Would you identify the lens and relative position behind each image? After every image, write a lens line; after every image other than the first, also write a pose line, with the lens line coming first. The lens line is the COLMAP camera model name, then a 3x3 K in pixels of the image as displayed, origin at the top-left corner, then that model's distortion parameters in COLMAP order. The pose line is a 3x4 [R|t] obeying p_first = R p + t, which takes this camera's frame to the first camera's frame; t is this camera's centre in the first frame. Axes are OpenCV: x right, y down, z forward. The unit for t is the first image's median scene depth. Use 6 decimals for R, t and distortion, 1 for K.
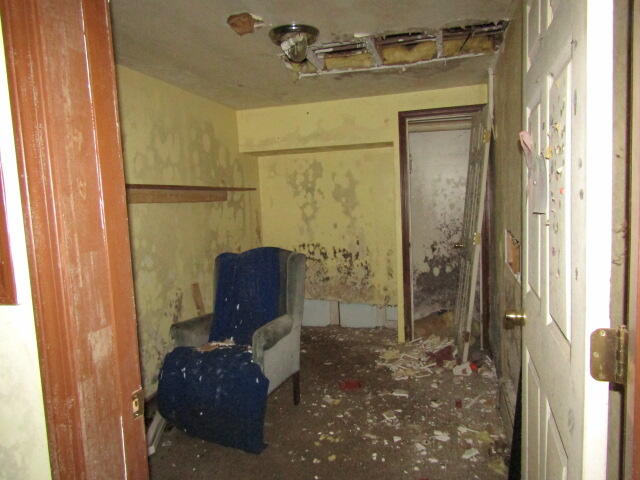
lens RADIAL K [[461.5, 0, 320.4], [0, 461.5, 240.4], [0, 0, 1]] dist [-0.007973, 0.005899]
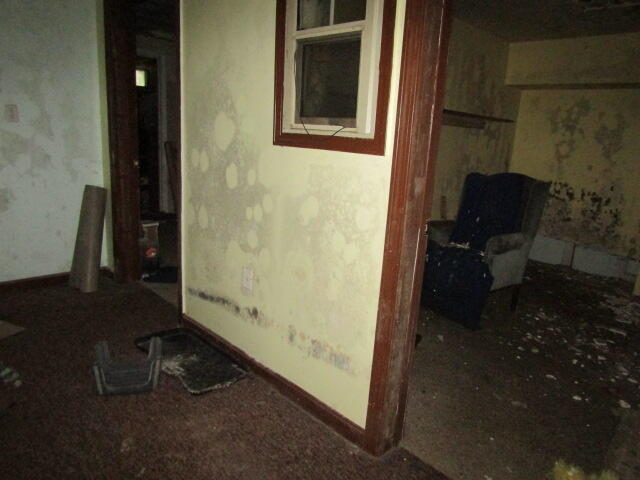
lens RADIAL K [[461.5, 0, 322.4], [0, 461.5, 241.3], [0, 0, 1]] dist [-0.007973, 0.005899]
pose [[0.868278, 0.211002, -0.448967, 0.015159], [-0.144903, 0.973439, 0.177254, 0.041006], [0.474443, -0.088849, 0.875791, -0.195280]]
